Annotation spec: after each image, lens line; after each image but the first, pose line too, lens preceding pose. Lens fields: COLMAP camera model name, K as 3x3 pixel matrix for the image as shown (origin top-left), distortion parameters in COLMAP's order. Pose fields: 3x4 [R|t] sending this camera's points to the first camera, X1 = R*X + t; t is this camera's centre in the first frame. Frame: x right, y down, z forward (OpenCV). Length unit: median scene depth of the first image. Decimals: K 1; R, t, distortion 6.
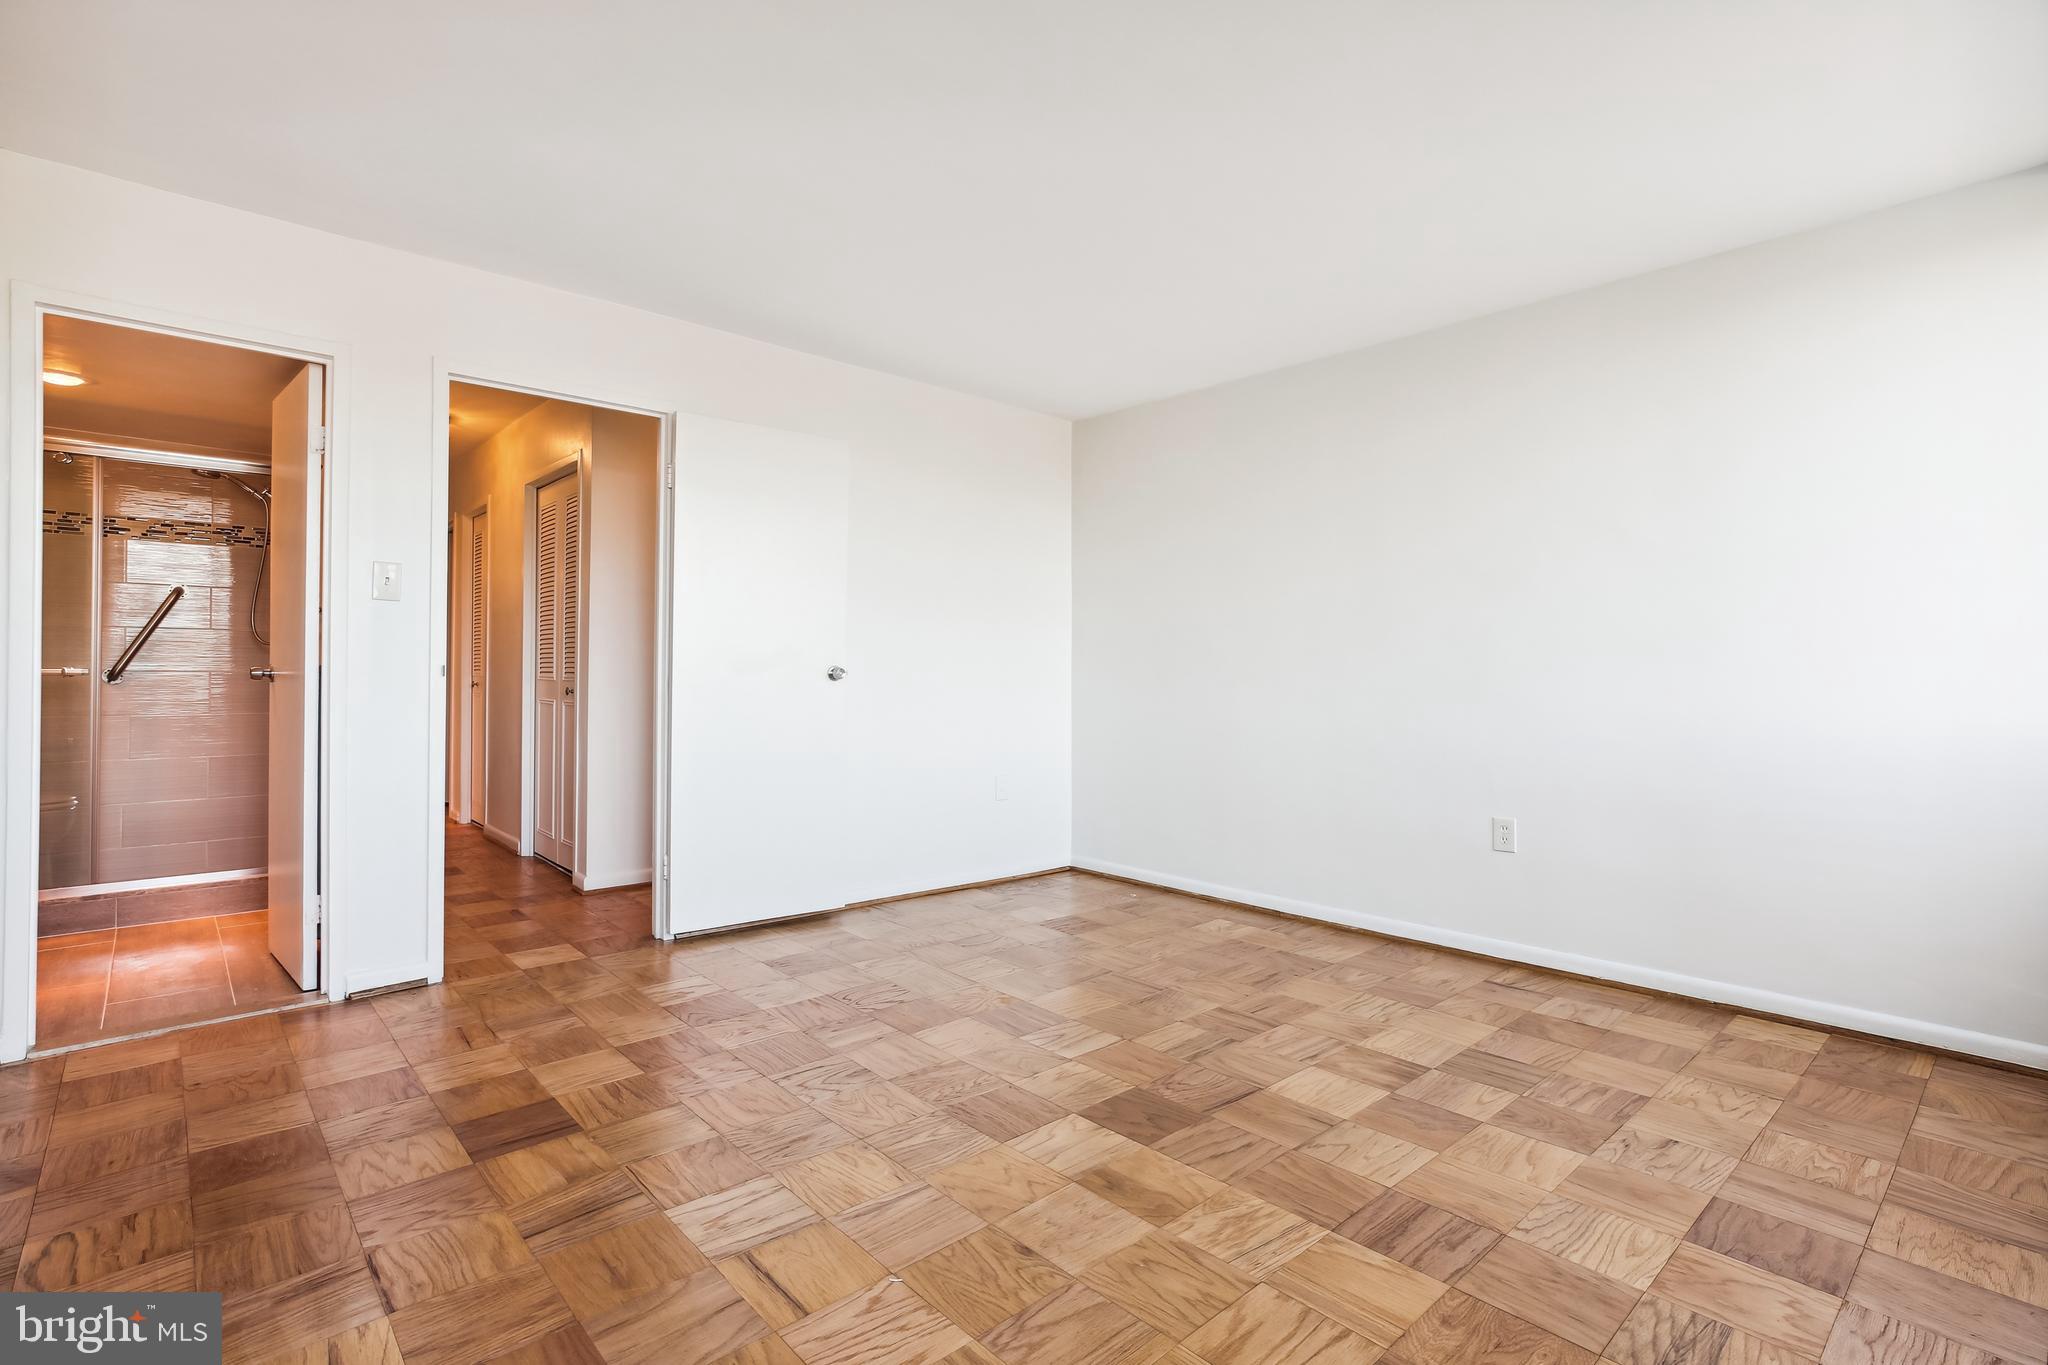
lens RADIAL K [[944.6, 0, 1020.5], [0, 944.6, 679.8], [0, 0, 1]] dist [0.001380, 0.008906]
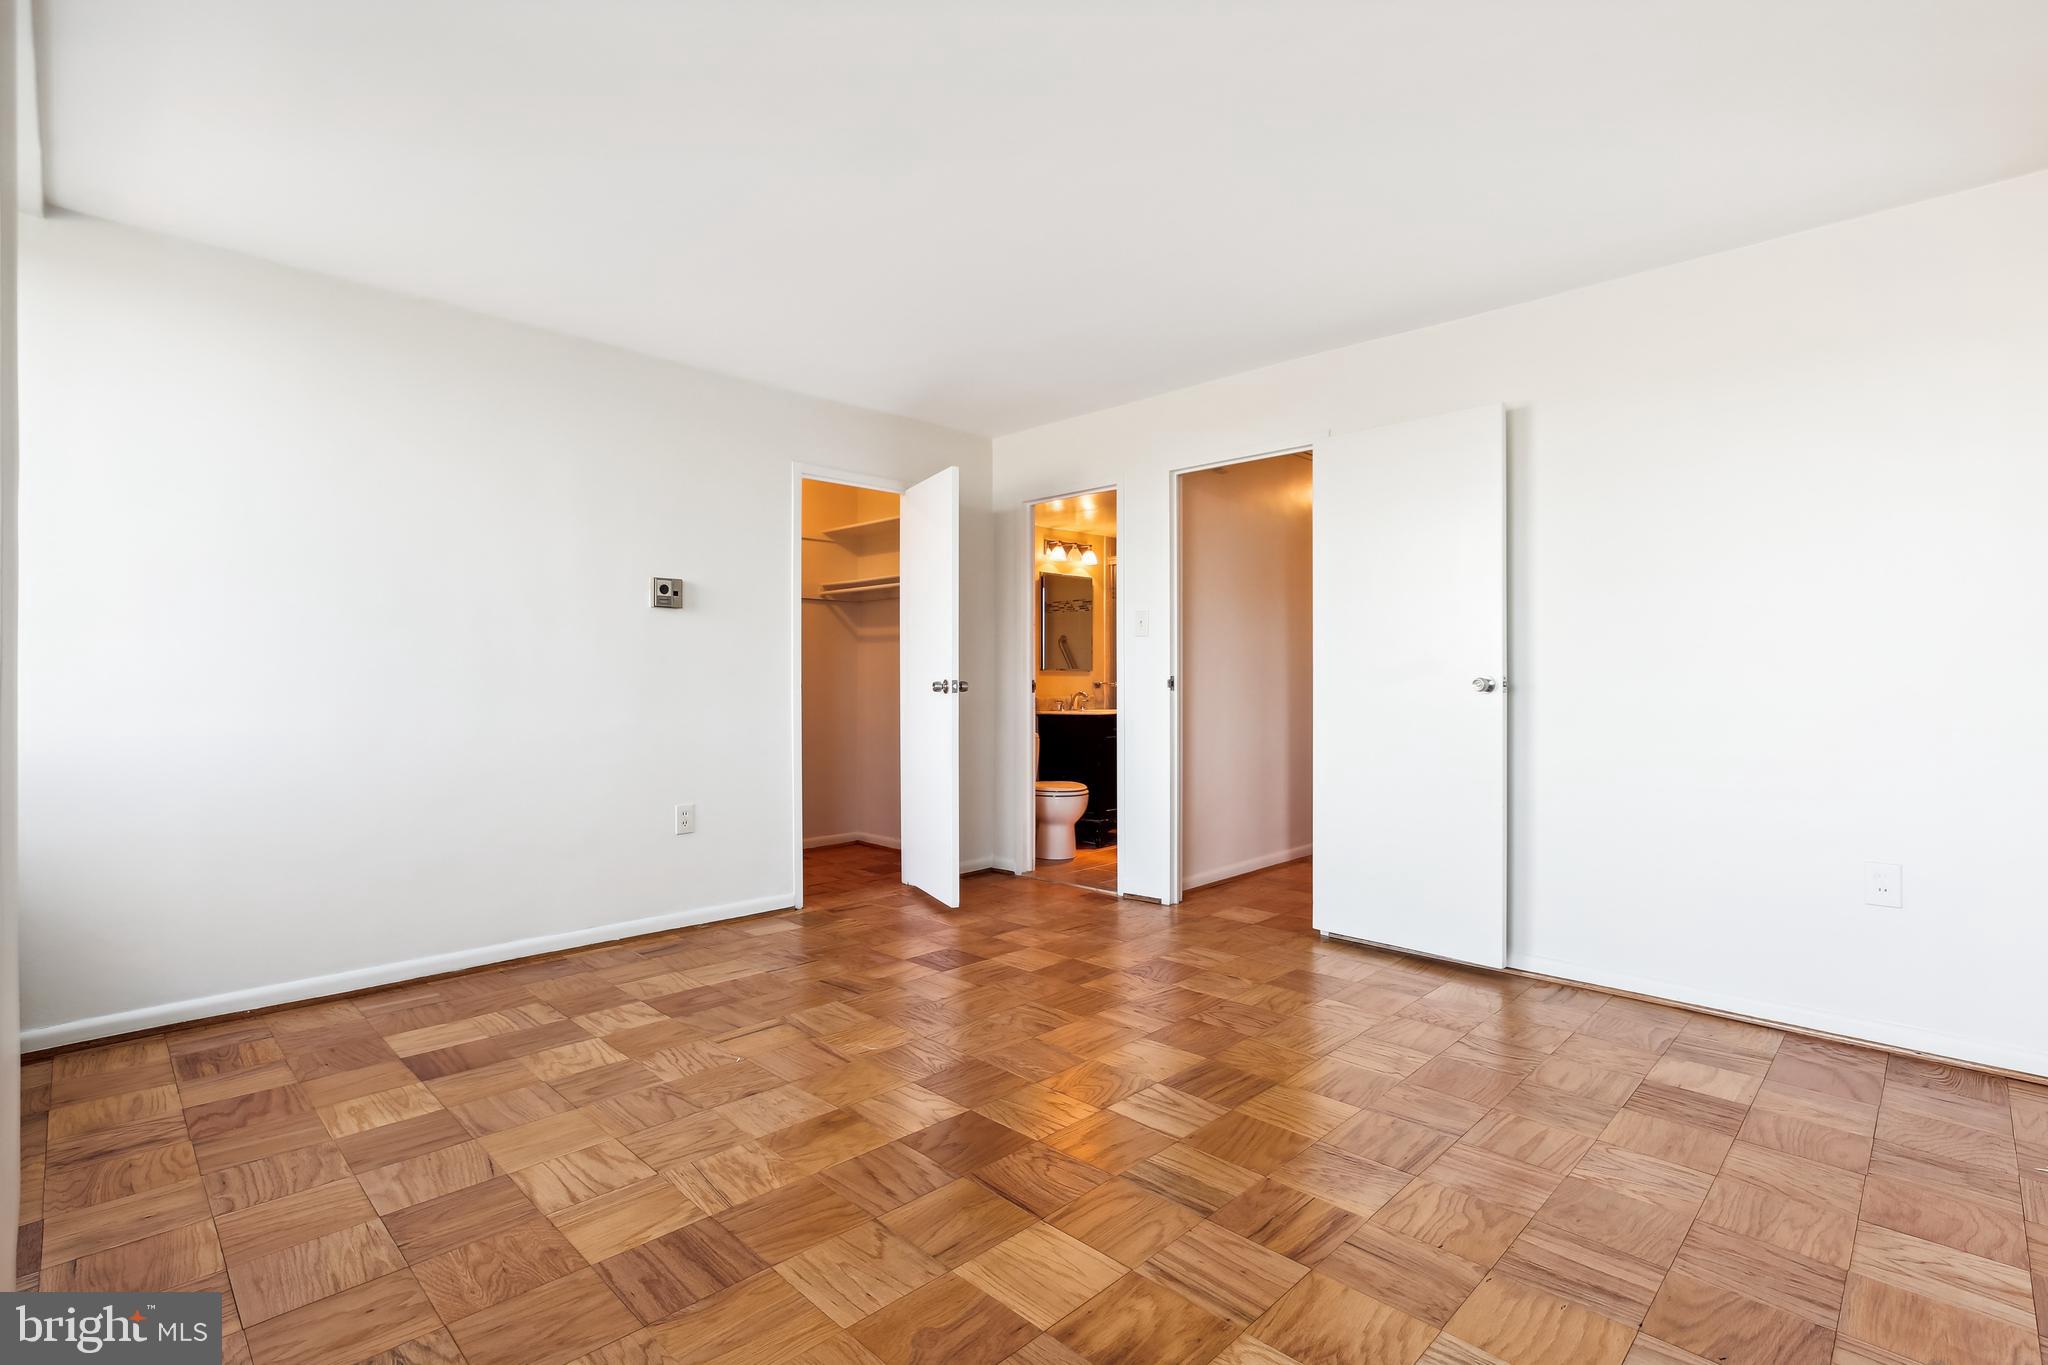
lens RADIAL K [[944.6, 0, 1020.8], [0, 944.6, 687.3], [0, 0, 1]] dist [0.001380, 0.008906]
pose [[0.059539, -0.008746, -0.998188, 1.004976], [0.001768, 0.999961, -0.008656, 0.015547], [0.998224, -0.001249, 0.059552, 0.933342]]
